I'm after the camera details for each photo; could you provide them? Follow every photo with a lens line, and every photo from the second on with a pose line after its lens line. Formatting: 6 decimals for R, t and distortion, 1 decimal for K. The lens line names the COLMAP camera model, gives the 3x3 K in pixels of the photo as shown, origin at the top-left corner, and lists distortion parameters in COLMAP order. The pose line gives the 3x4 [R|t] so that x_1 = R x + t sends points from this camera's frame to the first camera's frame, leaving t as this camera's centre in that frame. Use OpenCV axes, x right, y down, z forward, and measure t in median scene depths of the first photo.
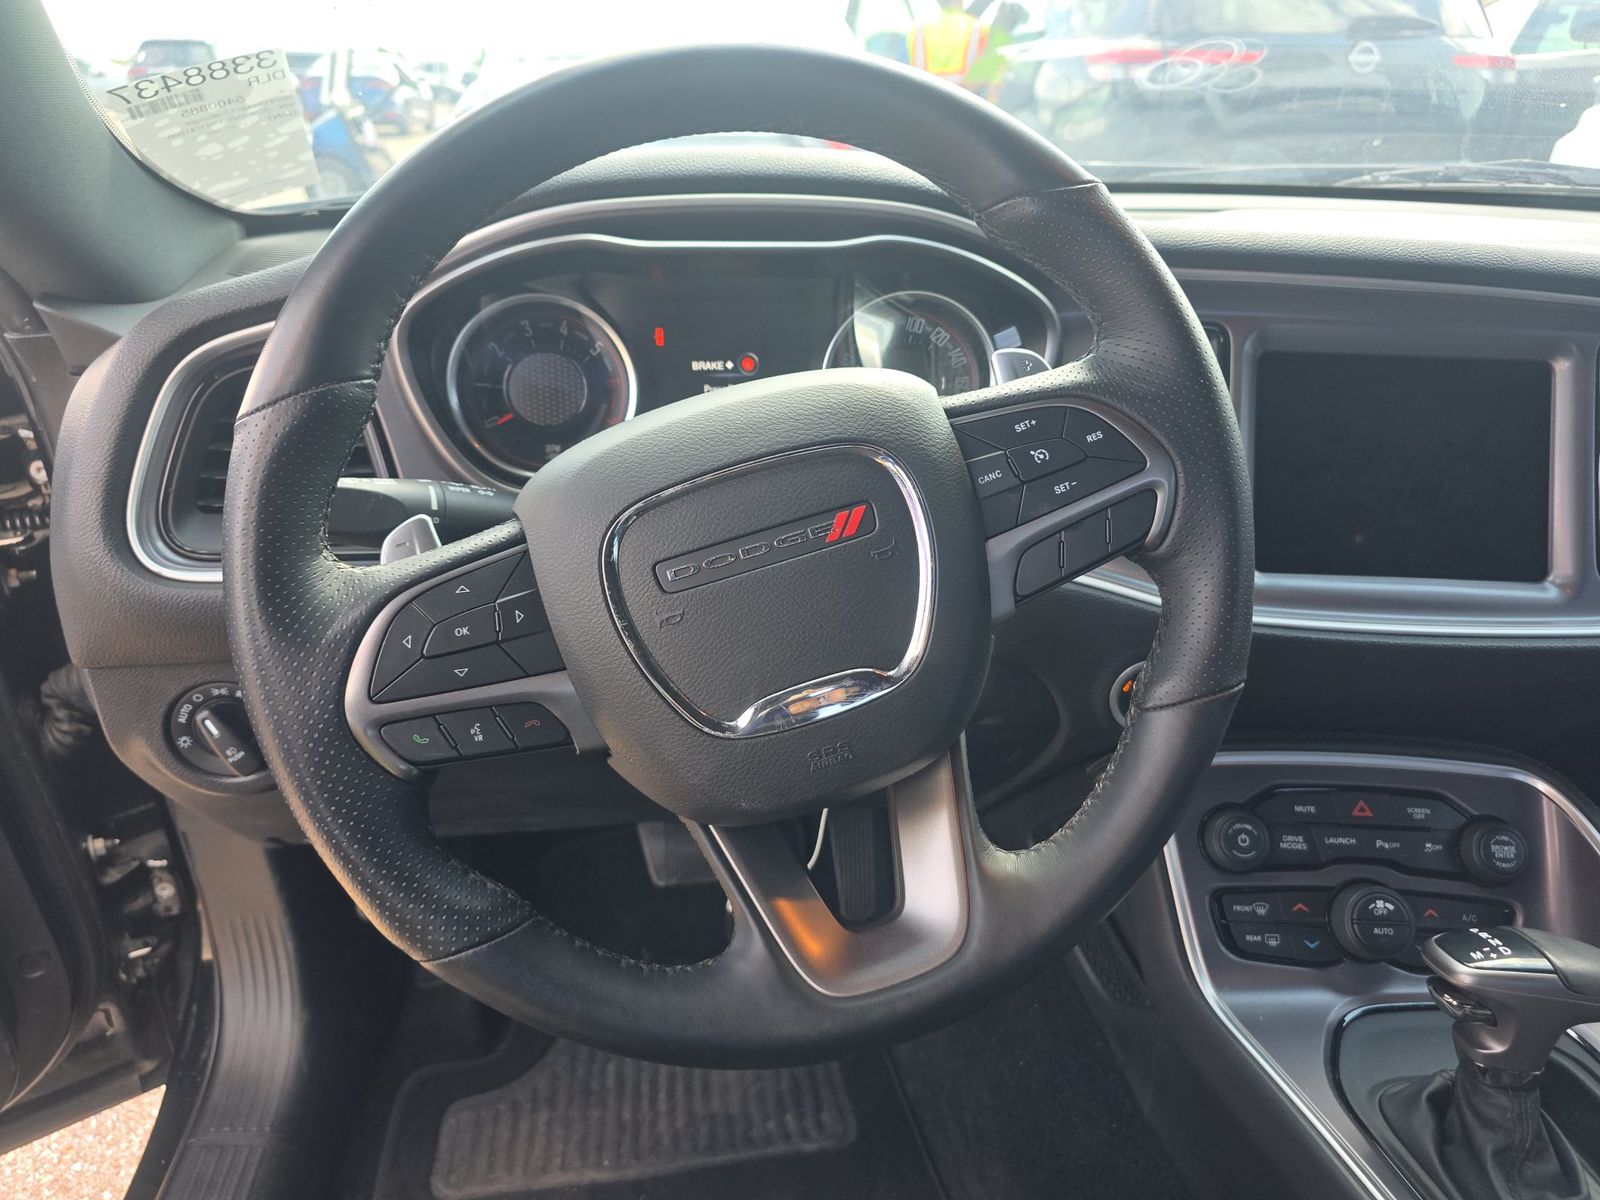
lens RADIAL K [[1142.4, 0, 793.5], [0, 1142.4, 572.2], [0, 0, 1]] dist [0.064458, -0.057164]
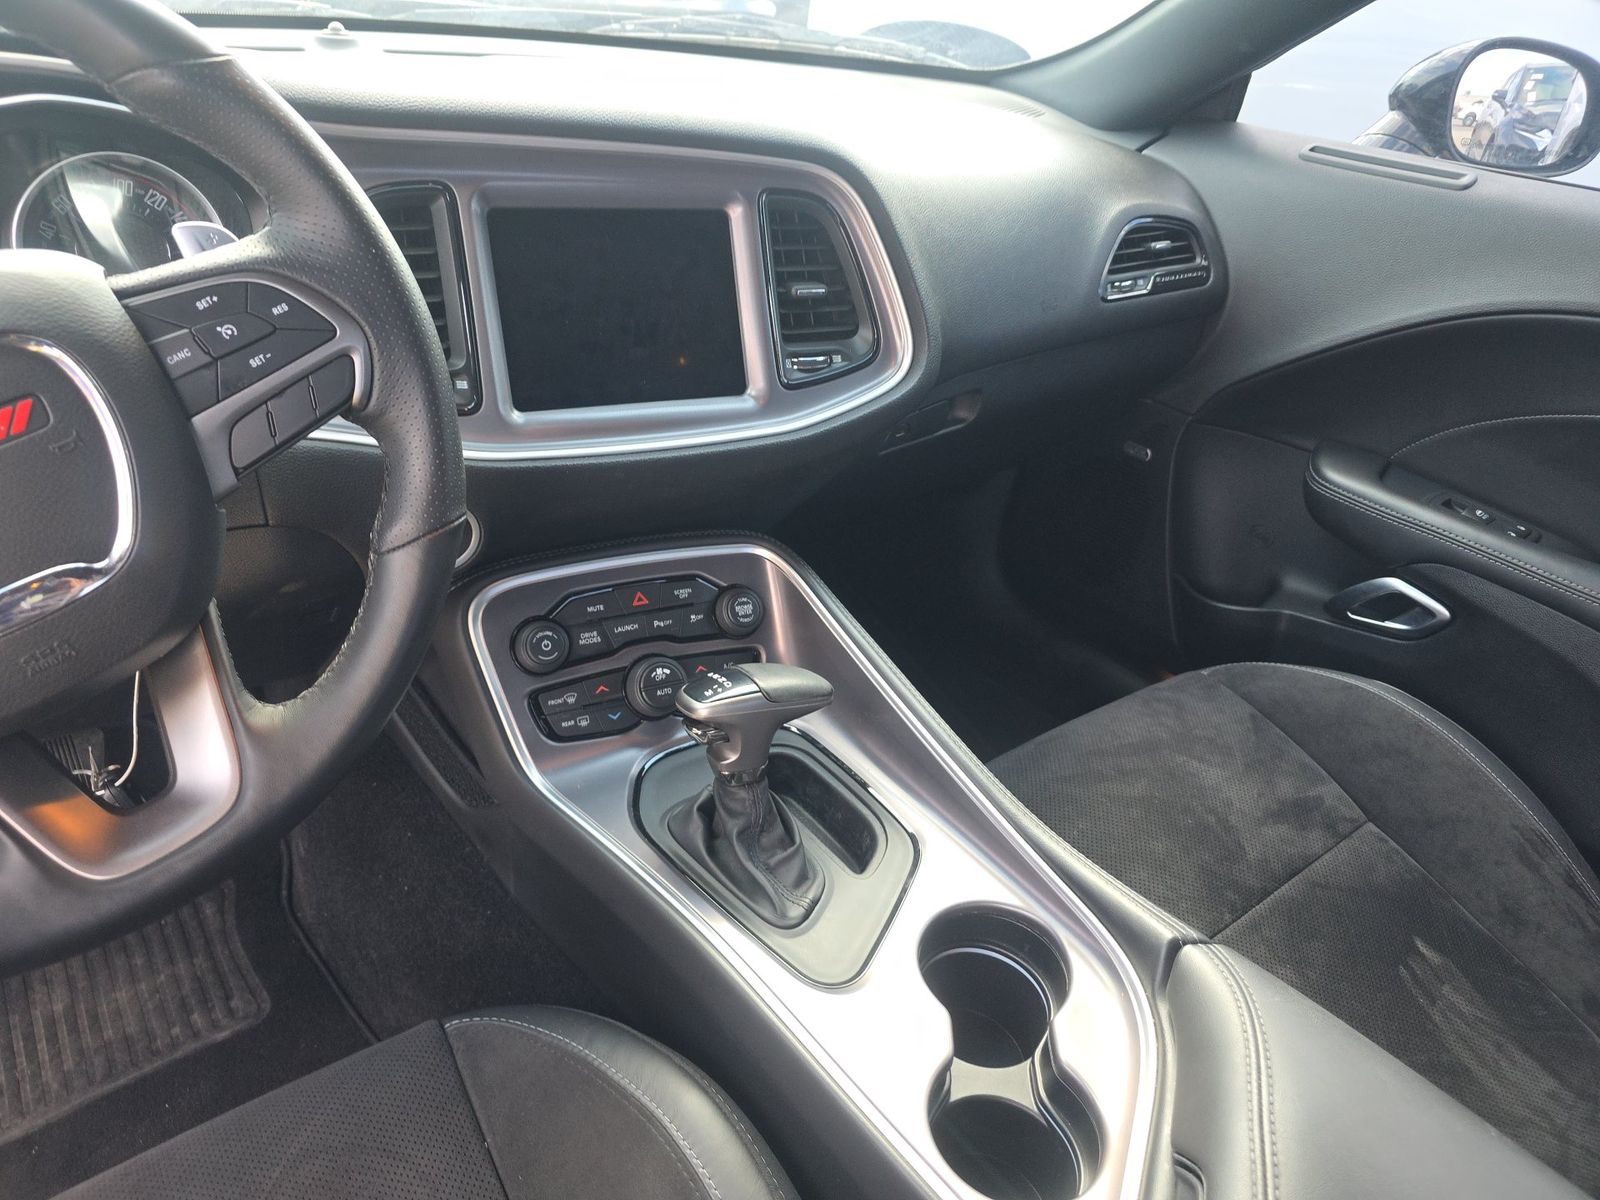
lens RADIAL K [[1142.4, 0, 793.5], [0, 1142.4, 572.2], [0, 0, 1]] dist [0.064458, -0.057164]
pose [[0.871085, -0.183594, 0.455527, 0.107623], [0.119780, 0.978911, 0.165486, -0.000398], [-0.476303, -0.089590, 0.874705, -0.131959]]
